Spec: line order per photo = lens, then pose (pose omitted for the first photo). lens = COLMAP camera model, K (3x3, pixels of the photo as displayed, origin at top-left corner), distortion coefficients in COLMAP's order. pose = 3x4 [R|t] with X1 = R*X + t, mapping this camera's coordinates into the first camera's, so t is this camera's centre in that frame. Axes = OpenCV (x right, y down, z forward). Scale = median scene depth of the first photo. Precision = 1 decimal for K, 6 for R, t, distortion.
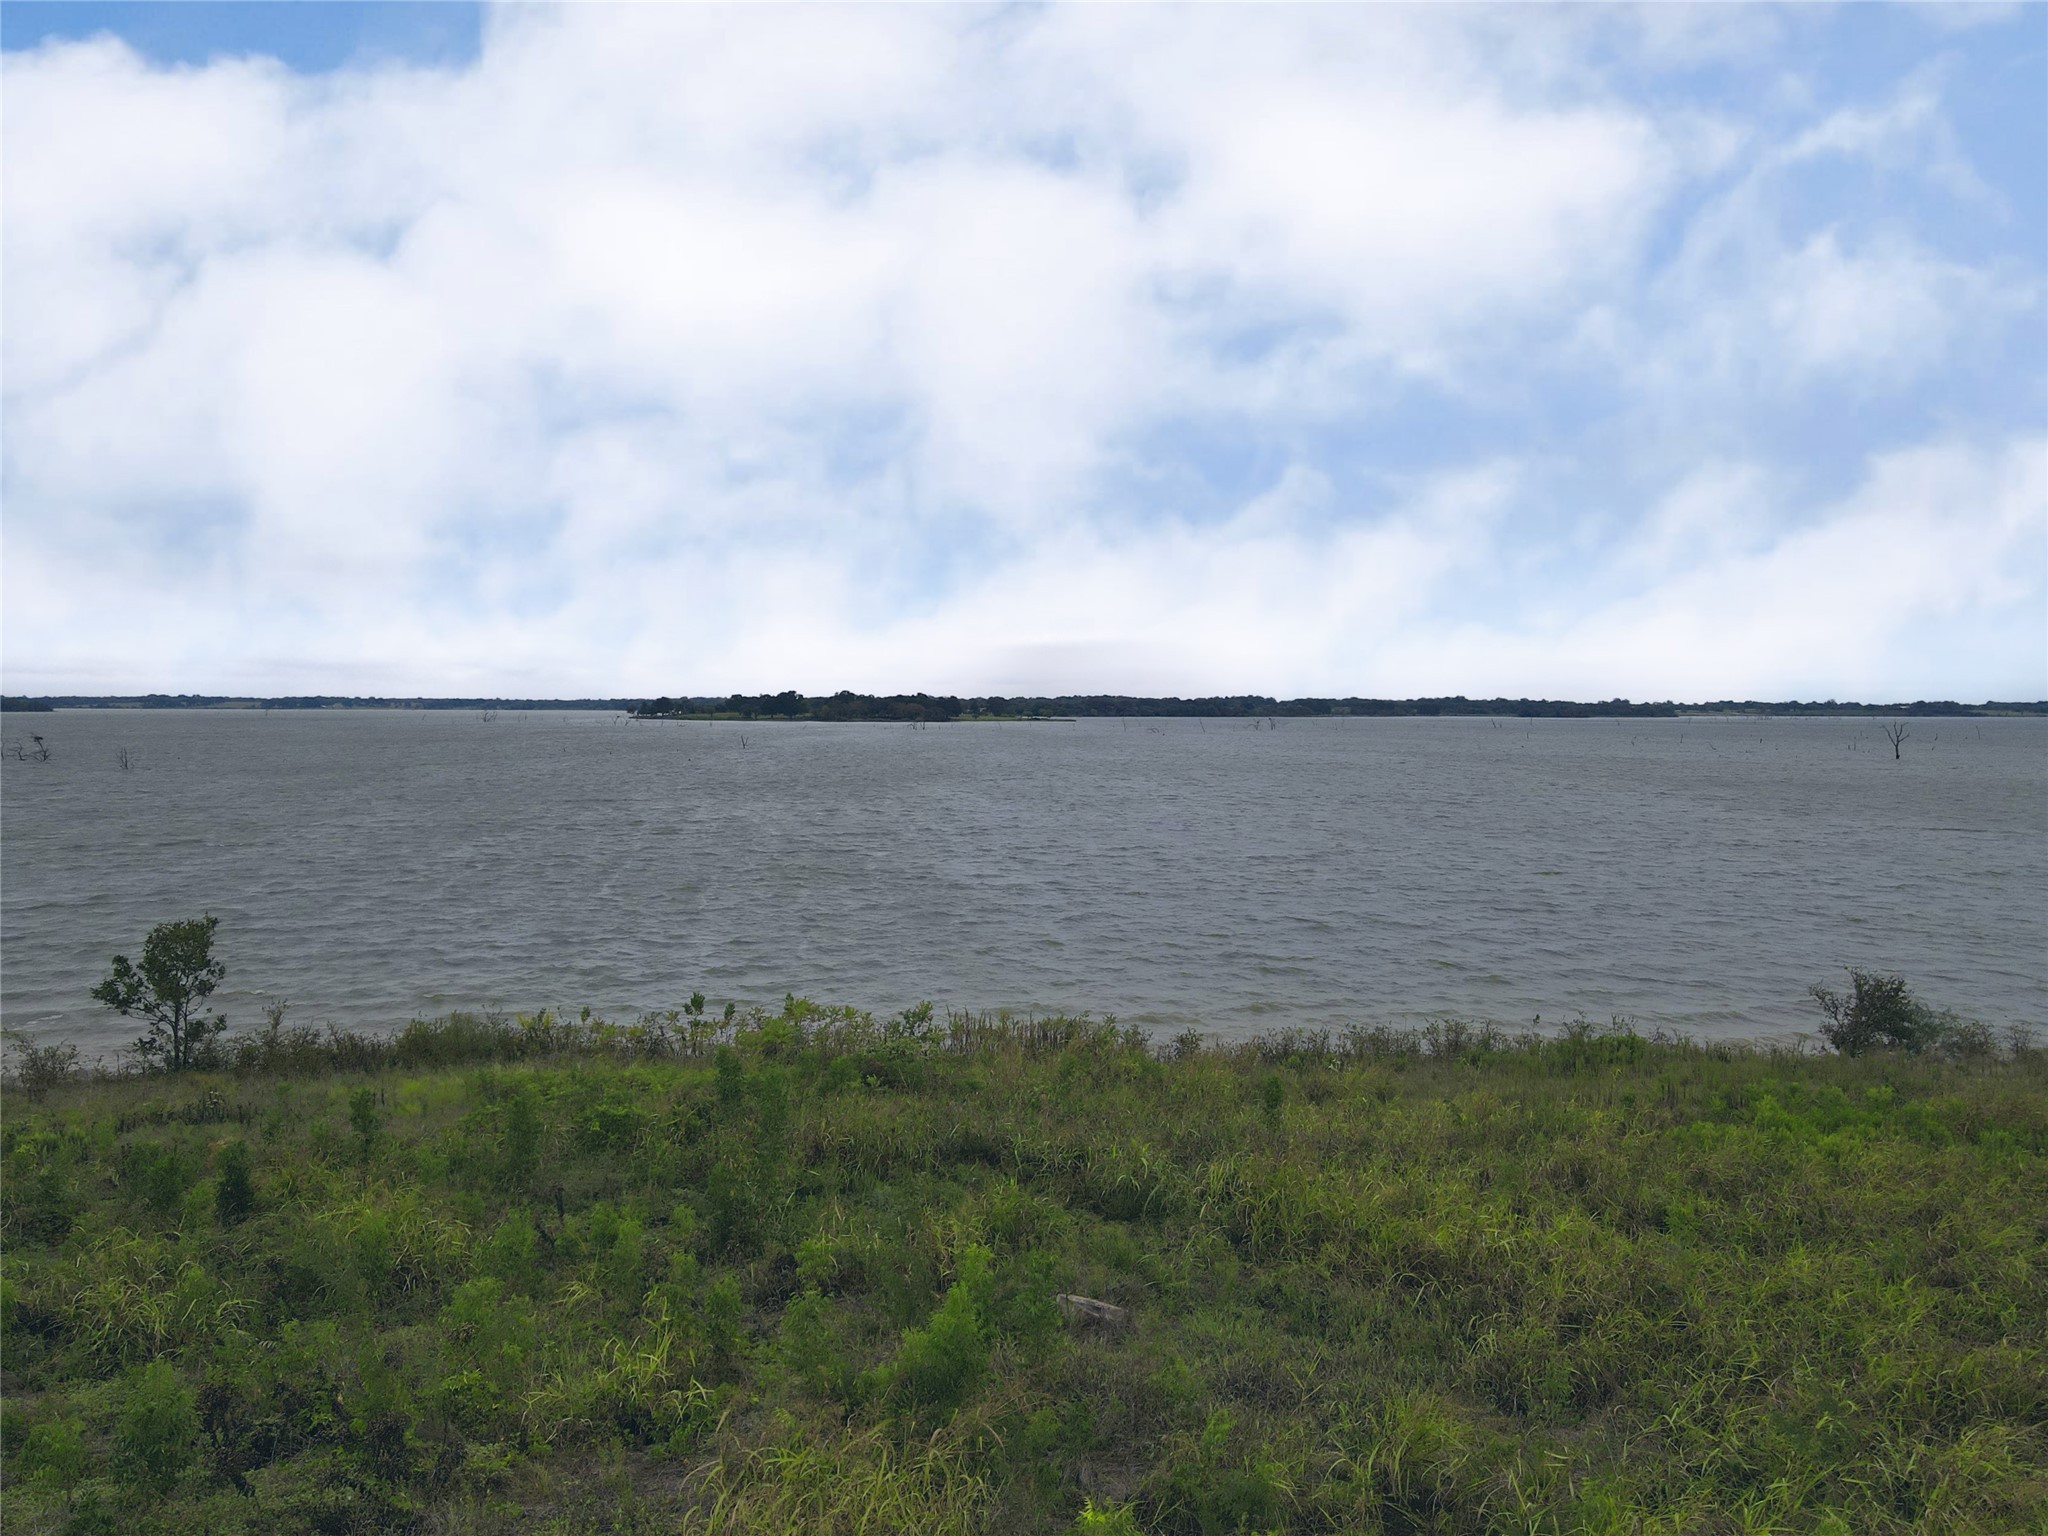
lens RADIAL K [[1495.0, 0, 1030.6], [0, 1495.0, 750.0], [0, 0, 1]] dist [0.012212, 0.002846]
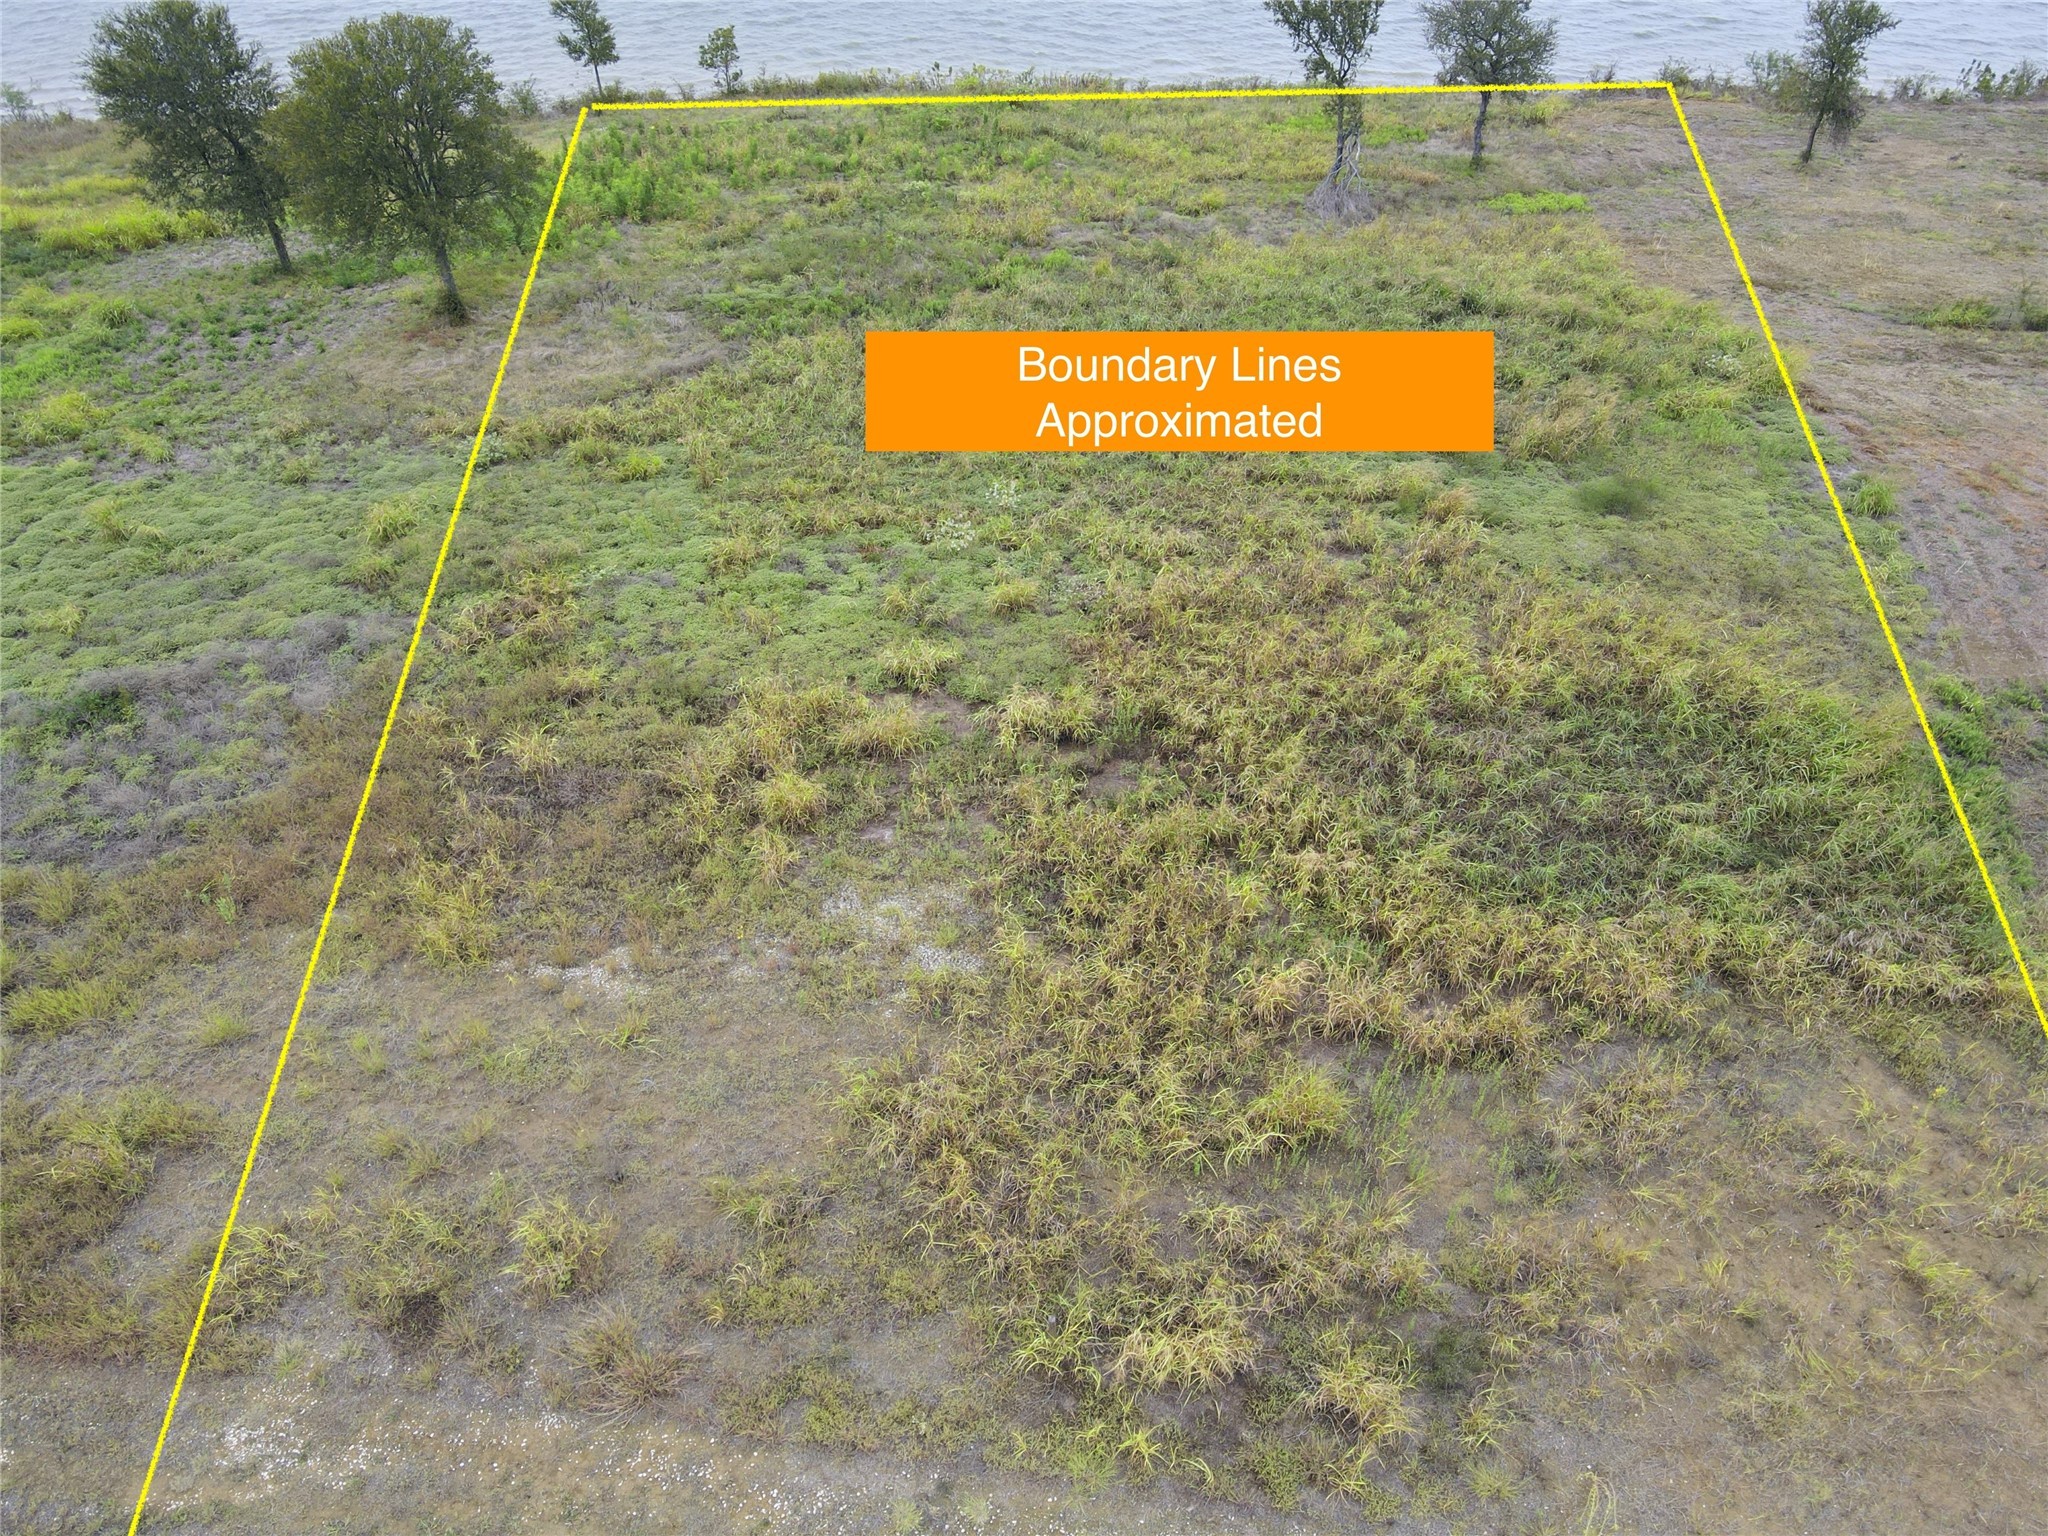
lens RADIAL K [[1467.4, 0, 1024.2], [0, 1467.4, 789.5], [0, 0, 1]] dist [0.007462, 0.004658]
pose [[0.996856, 0.038840, -0.069068, 0.008544], [0.013245, 0.777703, 0.628493, -0.028216], [0.078125, -0.627431, 0.774743, -0.106592]]
